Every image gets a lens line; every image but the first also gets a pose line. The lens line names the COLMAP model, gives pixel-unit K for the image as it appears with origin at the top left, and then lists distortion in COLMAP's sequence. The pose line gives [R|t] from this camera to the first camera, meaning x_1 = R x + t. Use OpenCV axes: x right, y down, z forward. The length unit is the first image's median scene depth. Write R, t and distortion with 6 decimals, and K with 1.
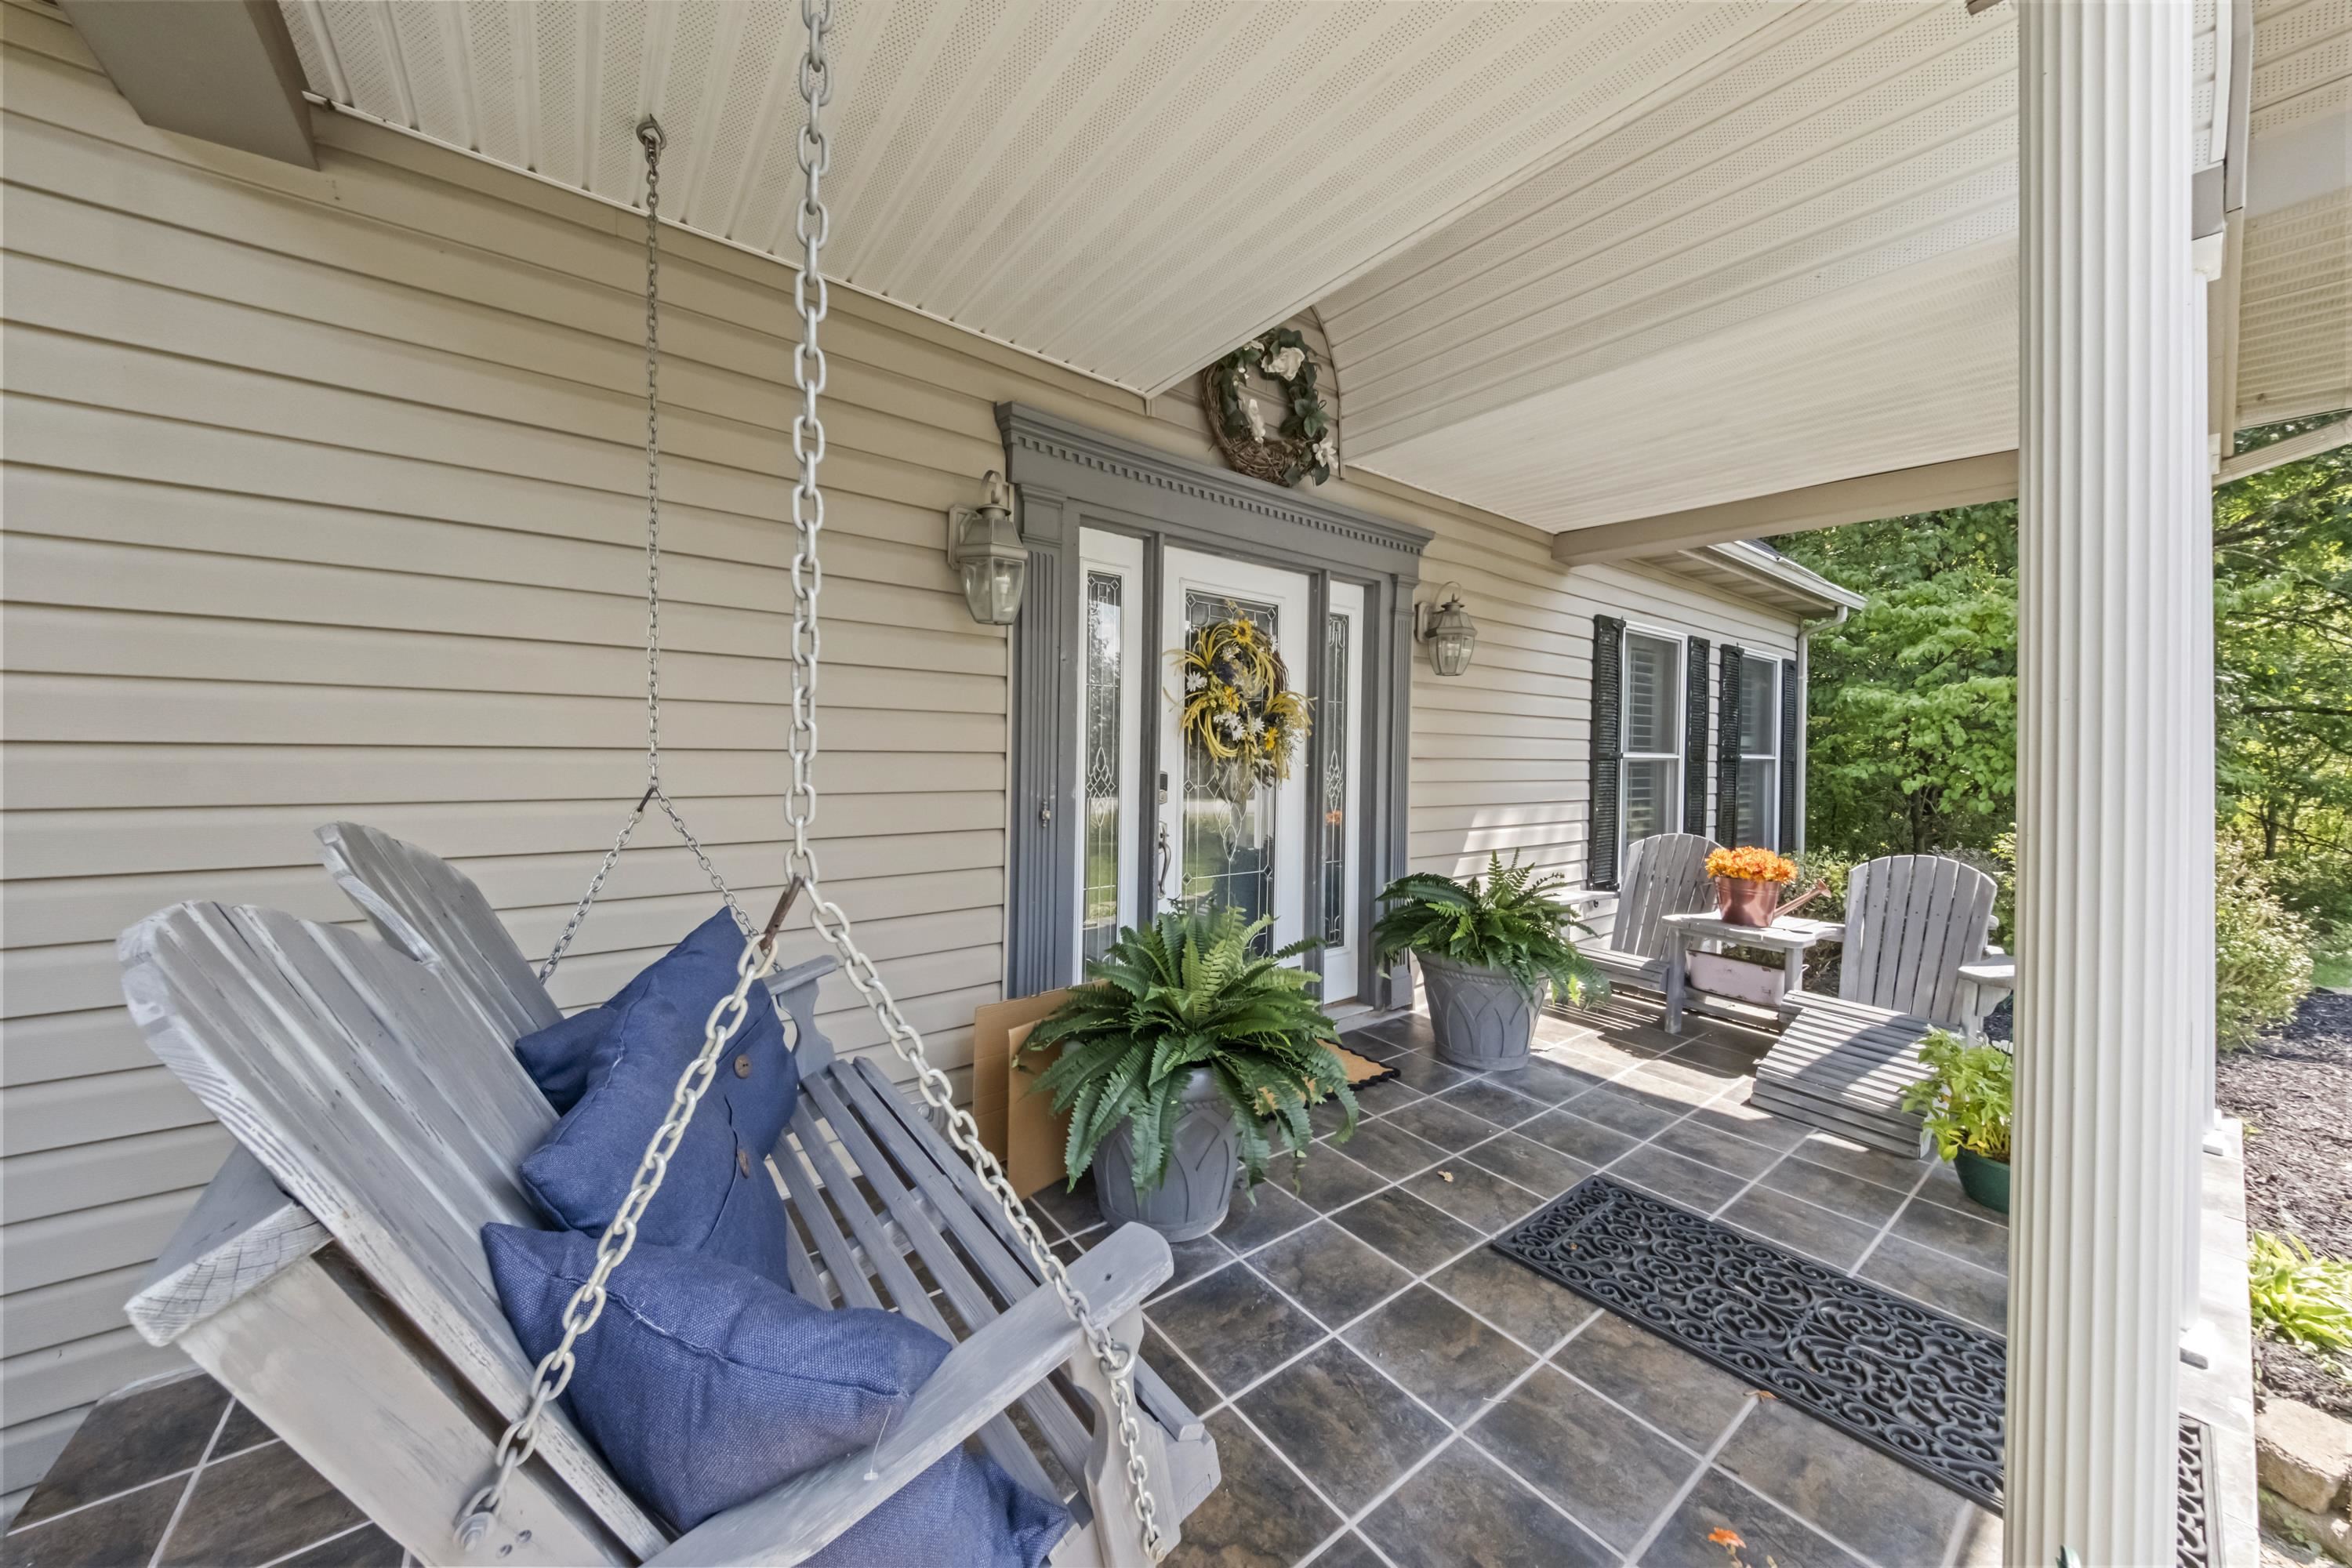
lens RADIAL K [[803.8, 0, 1176.8], [0, 803.8, 770.5], [0, 0, 1]] dist [0.000616, 0.000001]
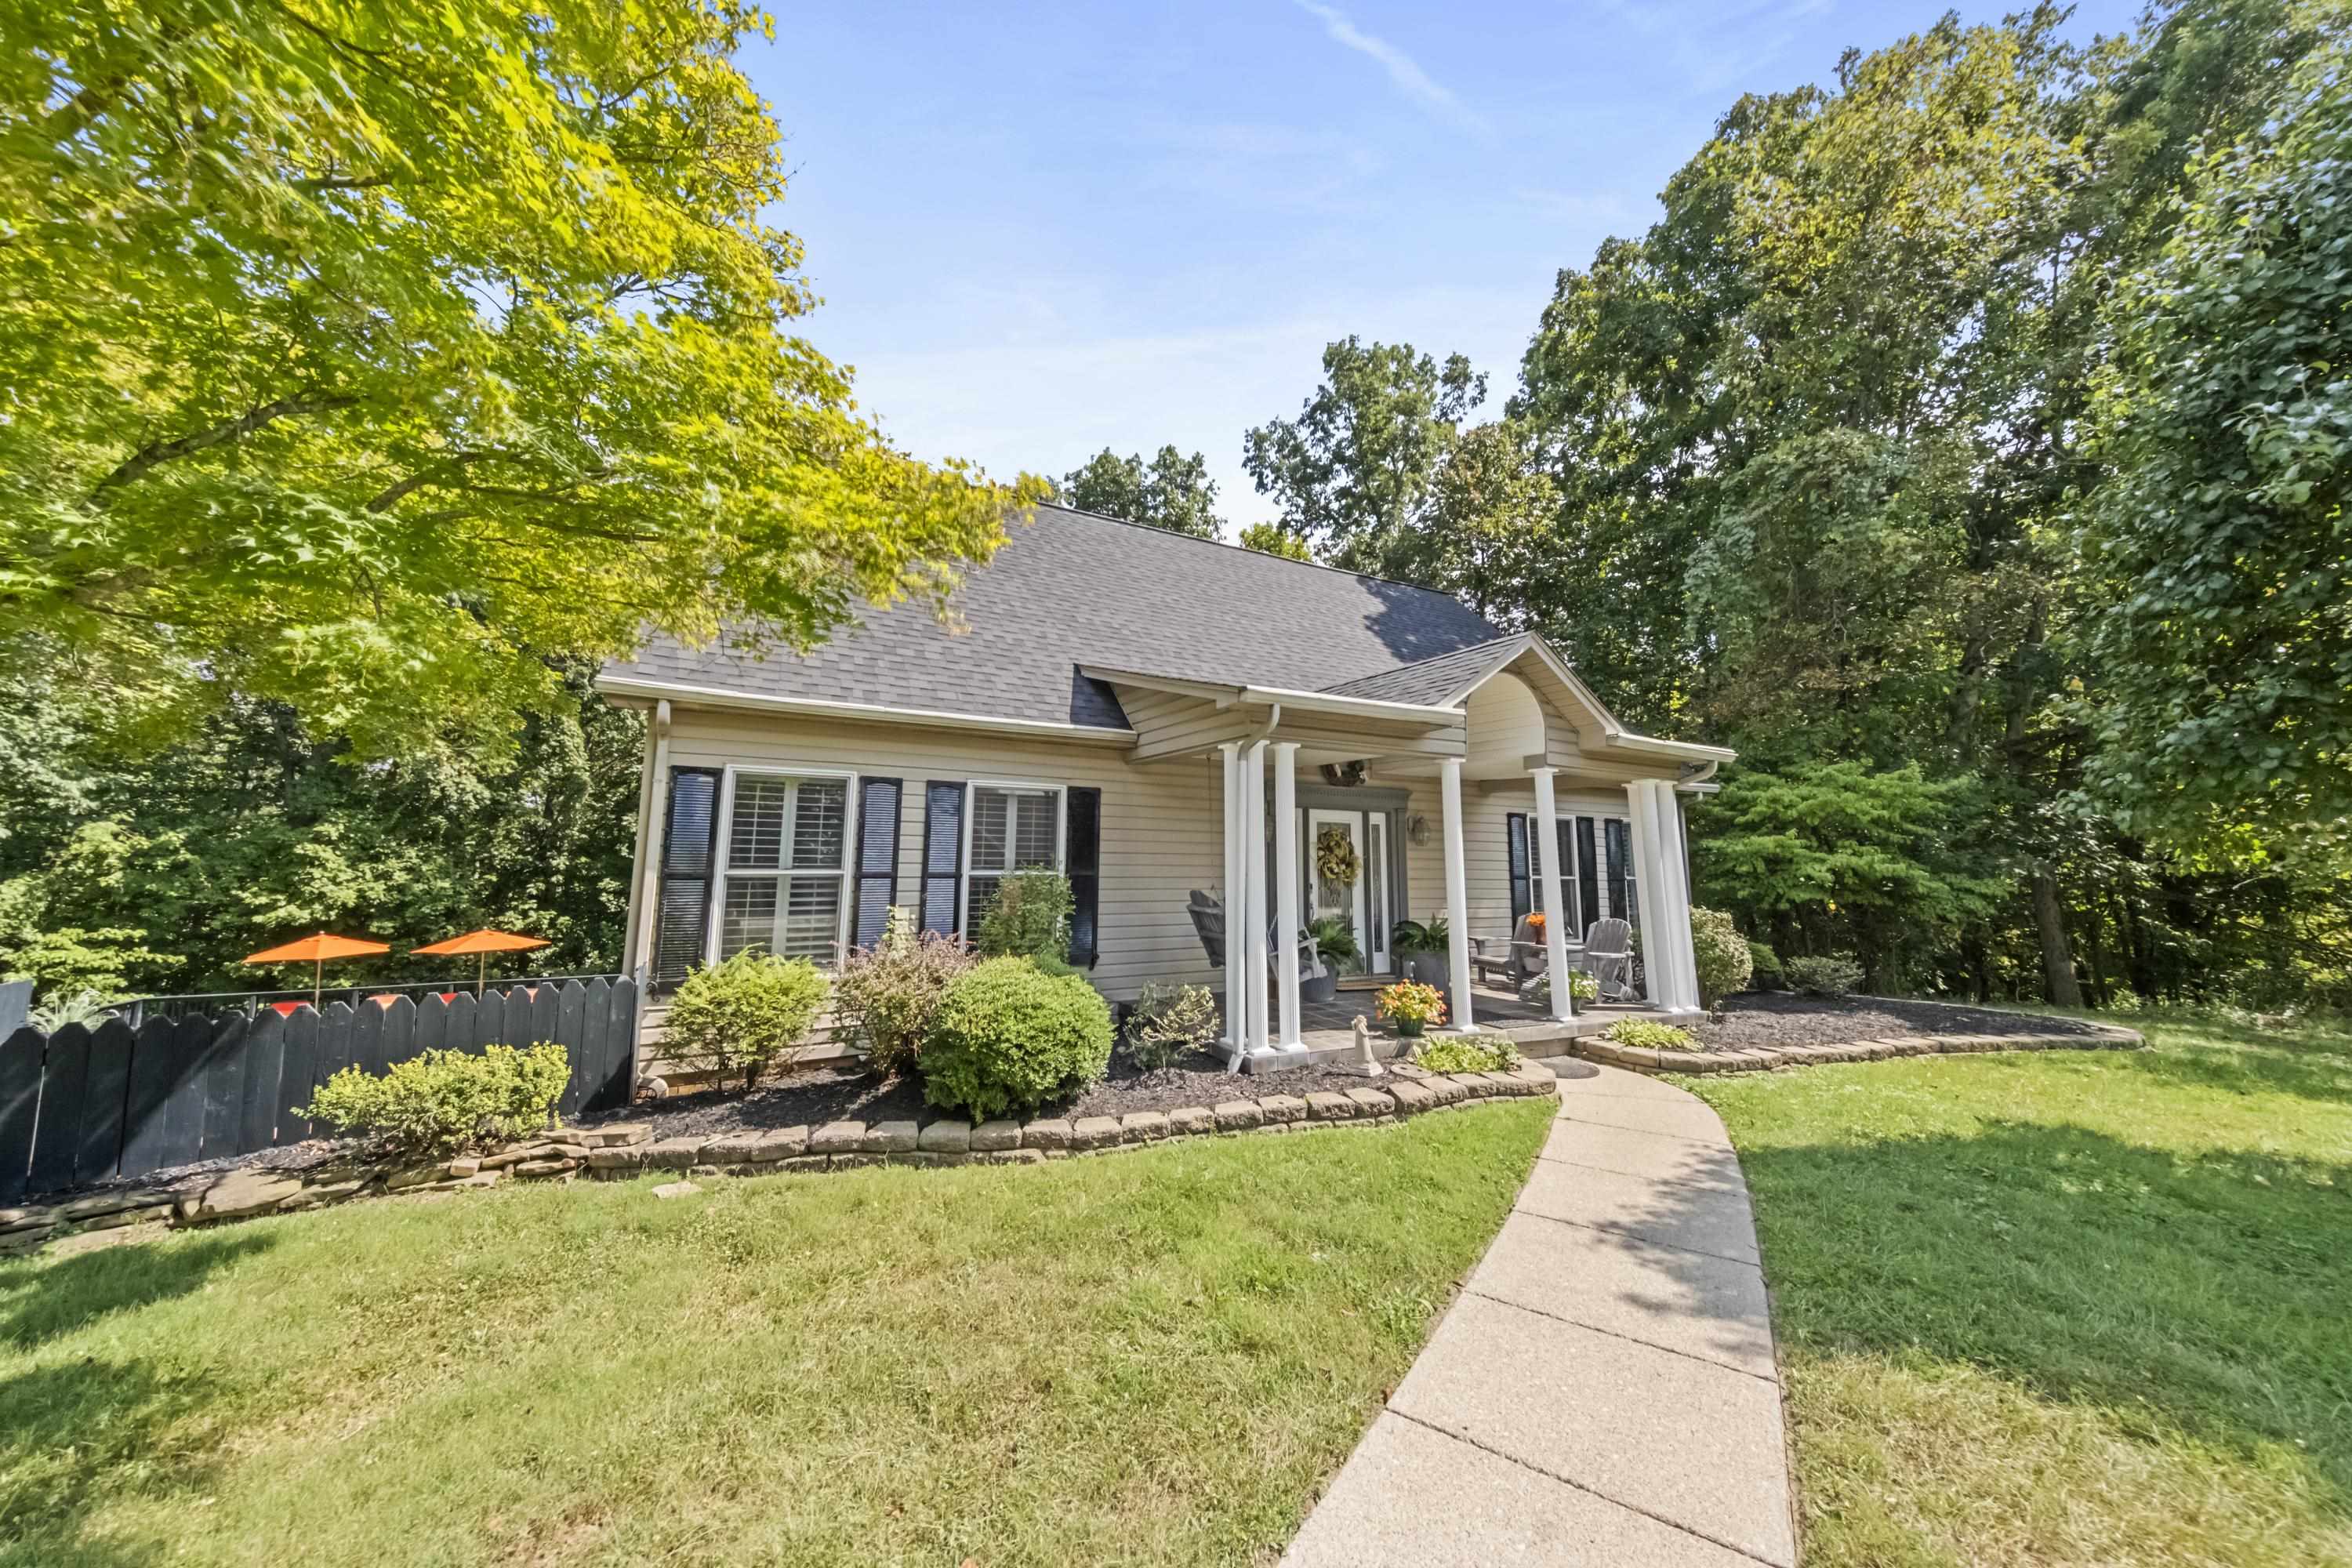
lens RADIAL K [[803.8, 0, 1176.6], [0, 803.8, 775.1], [0, 0, 1]] dist [0.000616, 0.000001]
pose [[0.988060, -0.026446, -0.151782, -0.042027], [0.004048, 0.989273, -0.146020, 0.032354], [0.154016, 0.143662, 0.977569, -1.837260]]
